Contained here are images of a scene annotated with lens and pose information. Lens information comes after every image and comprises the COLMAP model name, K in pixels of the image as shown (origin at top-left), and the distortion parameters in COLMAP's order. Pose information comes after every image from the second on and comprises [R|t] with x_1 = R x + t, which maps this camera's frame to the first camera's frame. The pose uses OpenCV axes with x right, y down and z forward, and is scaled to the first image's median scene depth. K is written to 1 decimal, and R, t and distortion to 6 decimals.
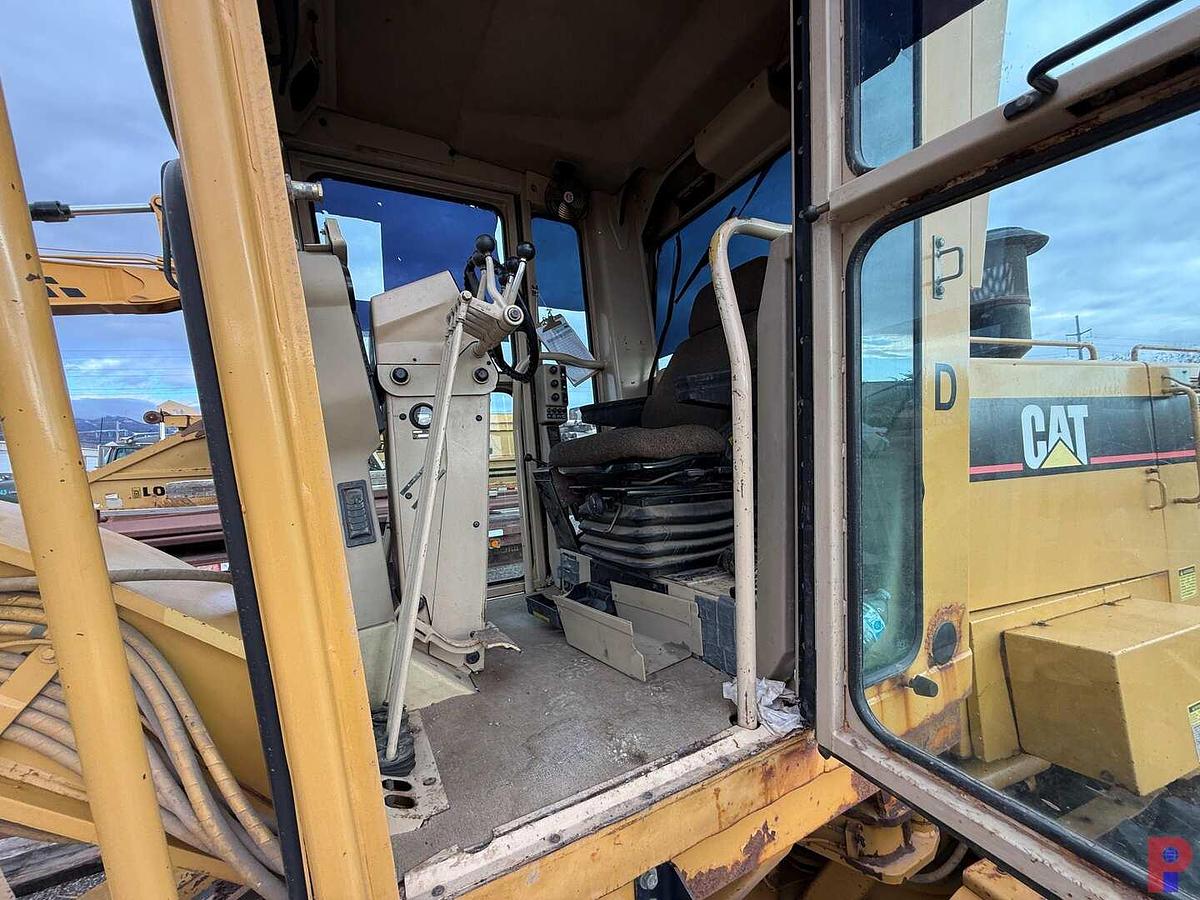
lens RADIAL K [[471.5, 0, 594.2], [0, 471.5, 446.4], [0, 0, 1]] dist [-0.000799, -0.000448]
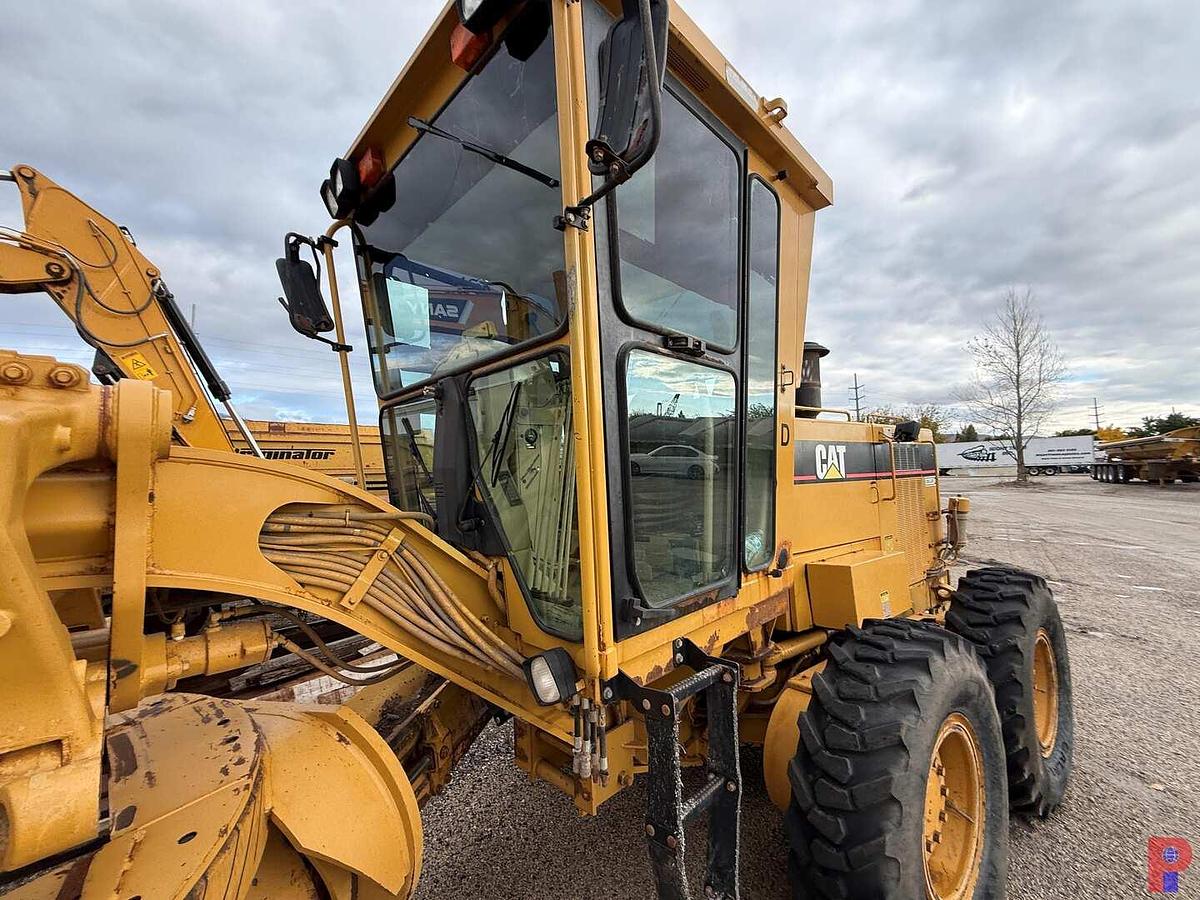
lens RADIAL K [[471.5, 0, 594.2], [0, 471.5, 446.4], [0, 0, 1]] dist [-0.000799, -0.000448]
pose [[0.957219, 0.044252, 0.285961, -0.523737], [-0.032793, 0.998460, -0.044742, 0.036748], [-0.287501, 0.033451, 0.957196, -0.599321]]
